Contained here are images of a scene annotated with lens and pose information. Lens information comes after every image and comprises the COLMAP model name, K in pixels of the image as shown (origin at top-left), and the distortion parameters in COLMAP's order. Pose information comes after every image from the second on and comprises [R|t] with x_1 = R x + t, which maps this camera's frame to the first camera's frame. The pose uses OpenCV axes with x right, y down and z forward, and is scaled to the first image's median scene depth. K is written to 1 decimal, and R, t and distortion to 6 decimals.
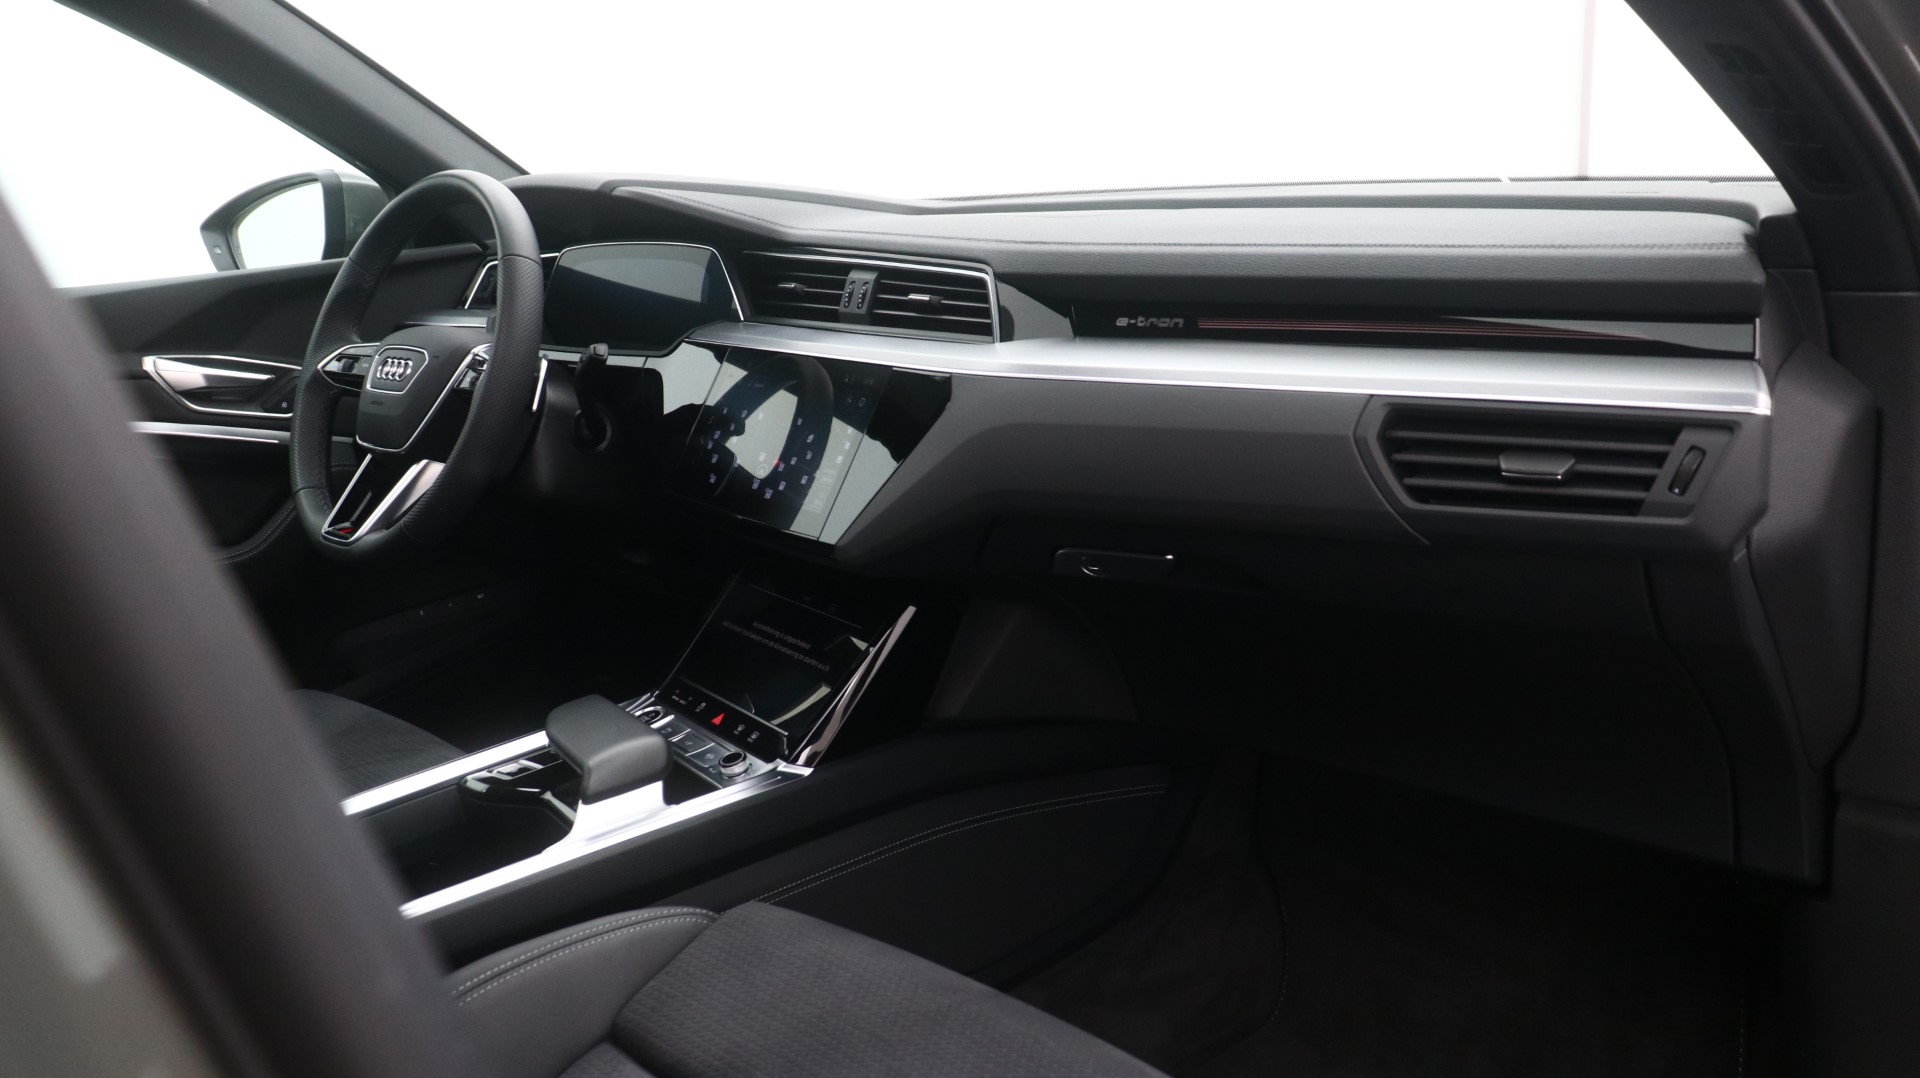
lens RADIAL K [[1766.8, 0, 960.0], [0, 1766.8, 539.0], [0, 0, 1]] dist [-0.005167, -0.008836]
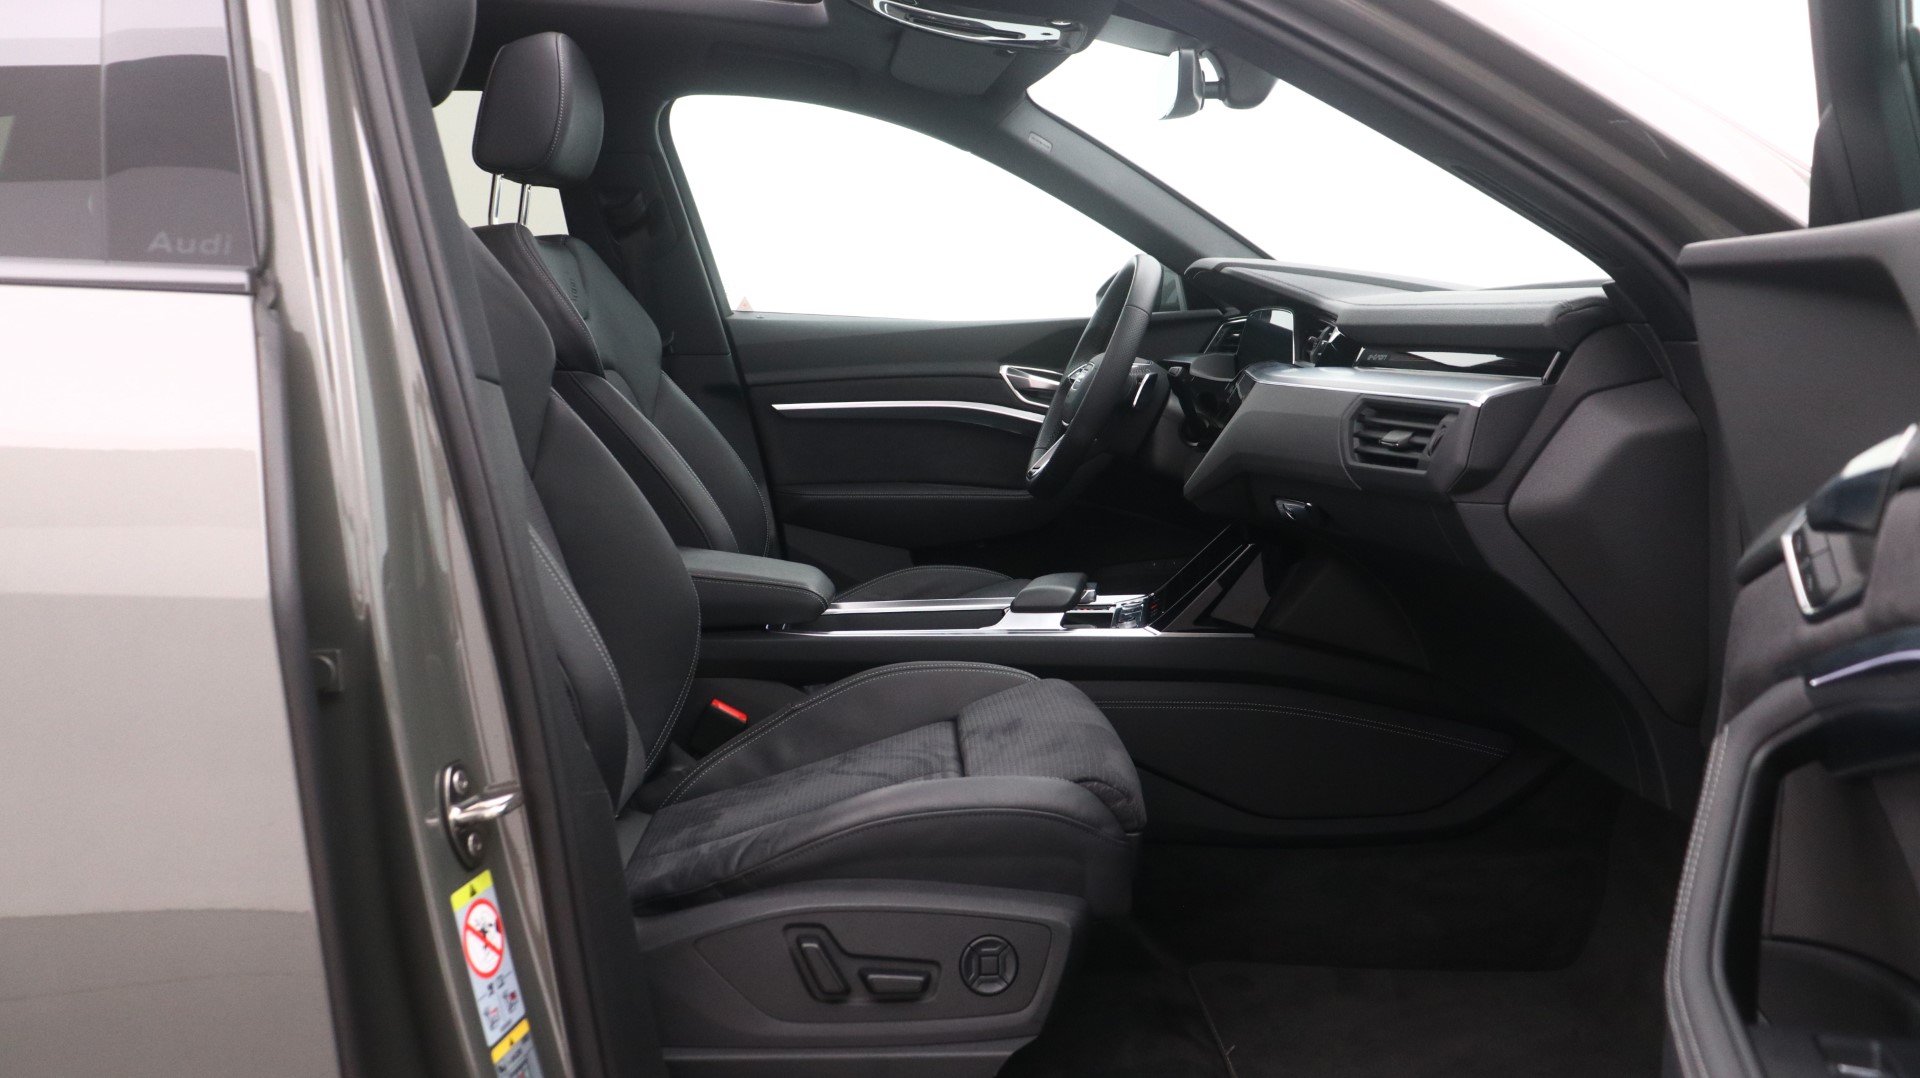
lens RADIAL K [[1766.8, 0, 960.0], [0, 1766.8, 539.0], [0, 0, 1]] dist [-0.005167, -0.008836]
pose [[0.719901, 0.117588, -0.684044, 0.869985], [-0.163735, 0.986501, -0.002736, 0.086503], [0.674488, 0.113972, 0.729436, -0.276887]]
